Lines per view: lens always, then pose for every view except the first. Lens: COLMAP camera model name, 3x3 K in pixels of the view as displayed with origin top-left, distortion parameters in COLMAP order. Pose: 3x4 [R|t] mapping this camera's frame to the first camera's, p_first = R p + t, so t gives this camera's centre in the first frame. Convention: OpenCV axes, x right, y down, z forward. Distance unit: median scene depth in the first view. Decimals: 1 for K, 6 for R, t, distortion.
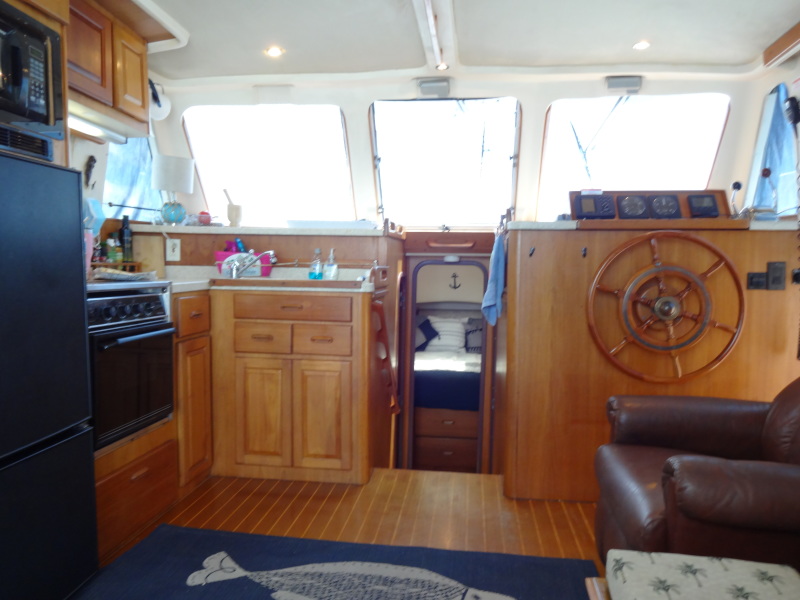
lens RADIAL K [[592.5, 0, 400.7], [0, 592.5, 301.2], [0, 0, 1]] dist [-0.008051, -0.006545]
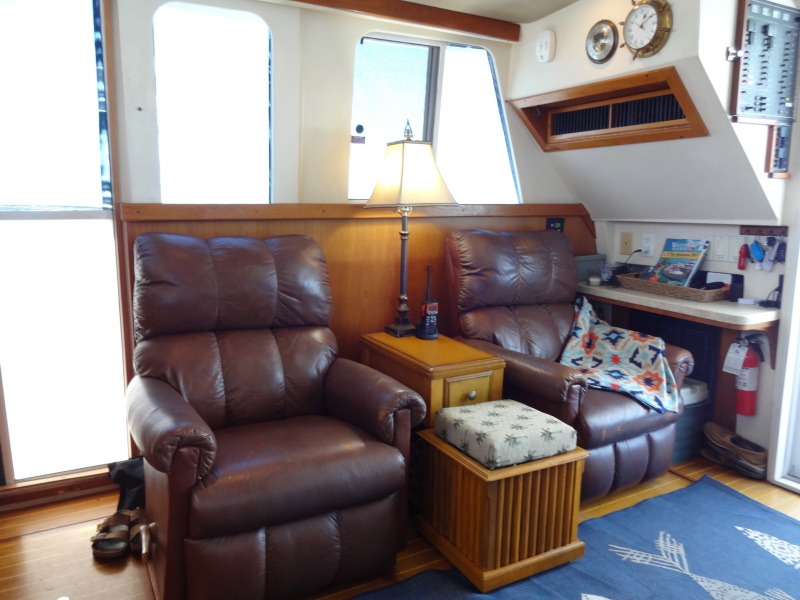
lens RADIAL K [[591.1, 0, 400.0], [0, 591.1, 300.0], [0, 0, 1]] dist [-0.014425, -0.005609]
pose [[-0.587277, -0.144758, 0.796336, -0.267889], [0.033298, 0.978722, 0.202469, -0.100371], [-0.808701, 0.145422, -0.569961, 0.843665]]
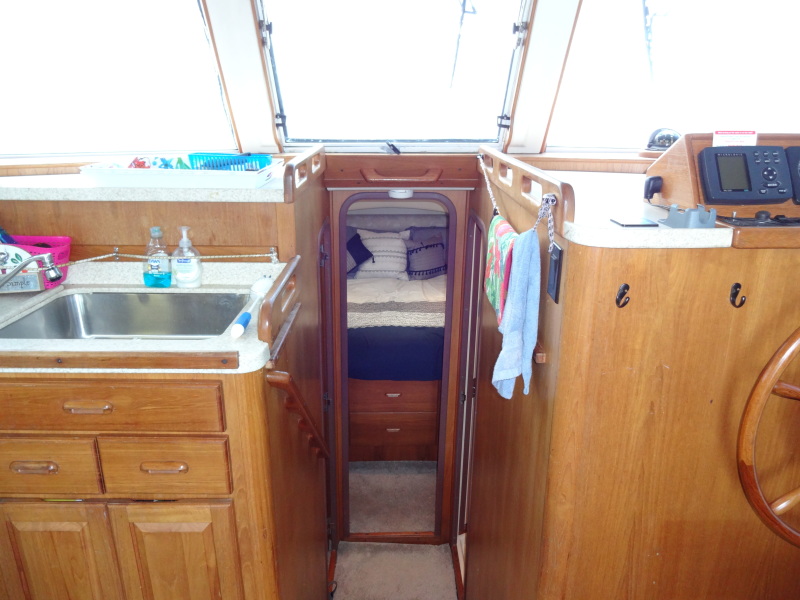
lens RADIAL K [[592.5, 0, 400.7], [0, 592.5, 301.2], [0, 0, 1]] dist [-0.008051, -0.006545]
pose [[0.990665, -0.049594, 0.126978, 0.000592], [0.015806, 0.966982, 0.254356, -0.179246], [-0.135400, -0.249974, 0.958739, 0.550525]]
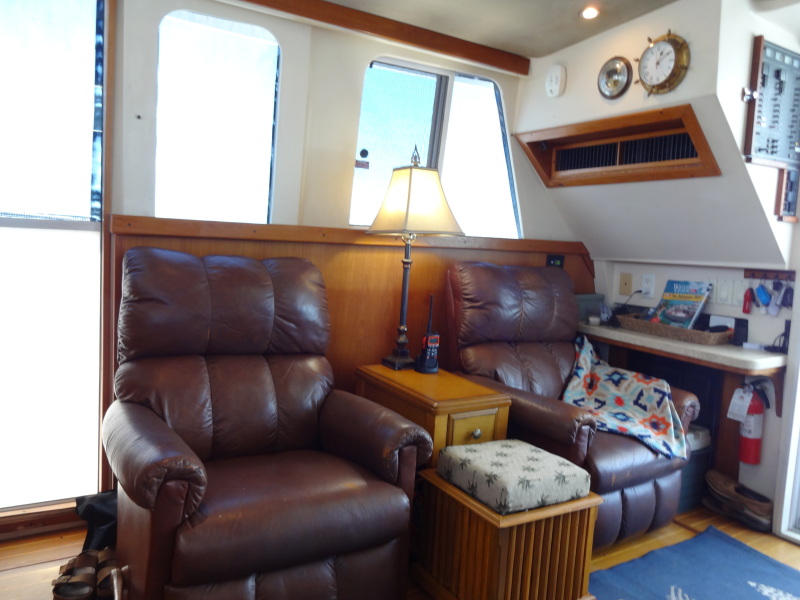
lens RADIAL K [[591.1, 0, 400.0], [0, 591.1, 300.0], [0, 0, 1]] dist [-0.014425, -0.005609]
pose [[-0.617273, -0.116200, 0.778121, -0.214799], [-0.013140, 0.990417, 0.137479, -0.080858], [-0.786639, 0.074638, -0.612885, 0.852784]]
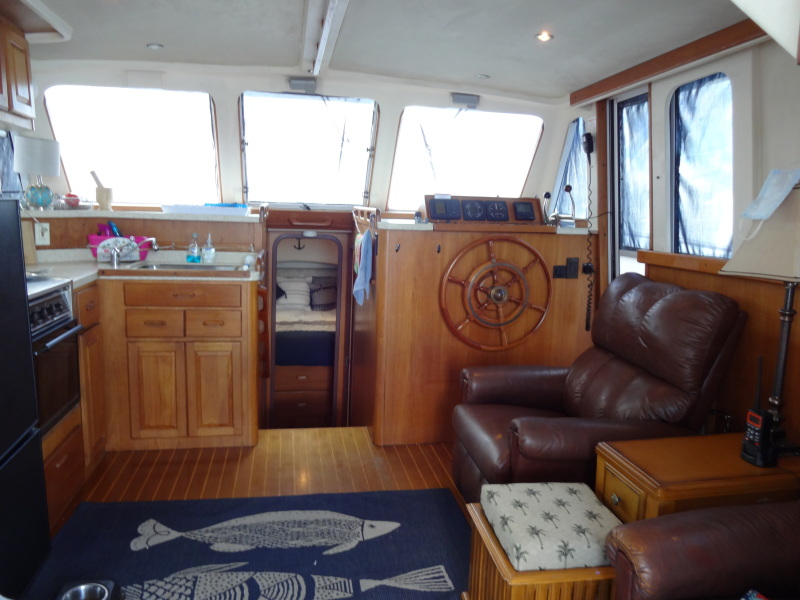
lens RADIAL K [[592.5, 0, 400.7], [0, 592.5, 301.2], [0, 0, 1]] dist [-0.008051, -0.006545]
pose [[0.952792, -0.026481, 0.302466, -0.132633], [-0.005704, 0.994452, 0.105033, -0.095057], [-0.303569, -0.101800, 0.947356, -0.153165]]
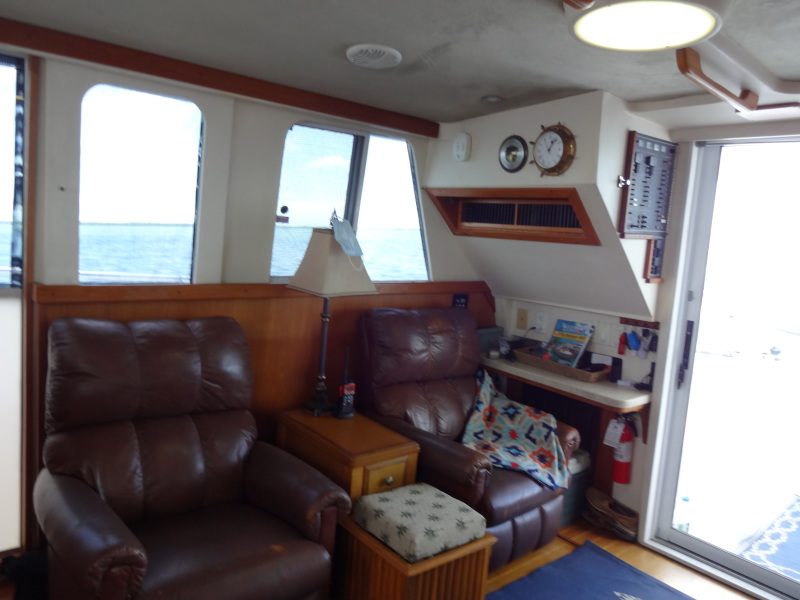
lens RADIAL K [[593.3, 0, 400.6], [0, 593.3, 296.1], [0, 0, 1]] dist [-0.011798, -0.005965]
pose [[-0.726420, -0.144460, 0.671897, -0.250704], [-0.041616, 0.985111, 0.166809, -0.205451], [-0.685990, 0.093212, -0.721616, 0.899635]]
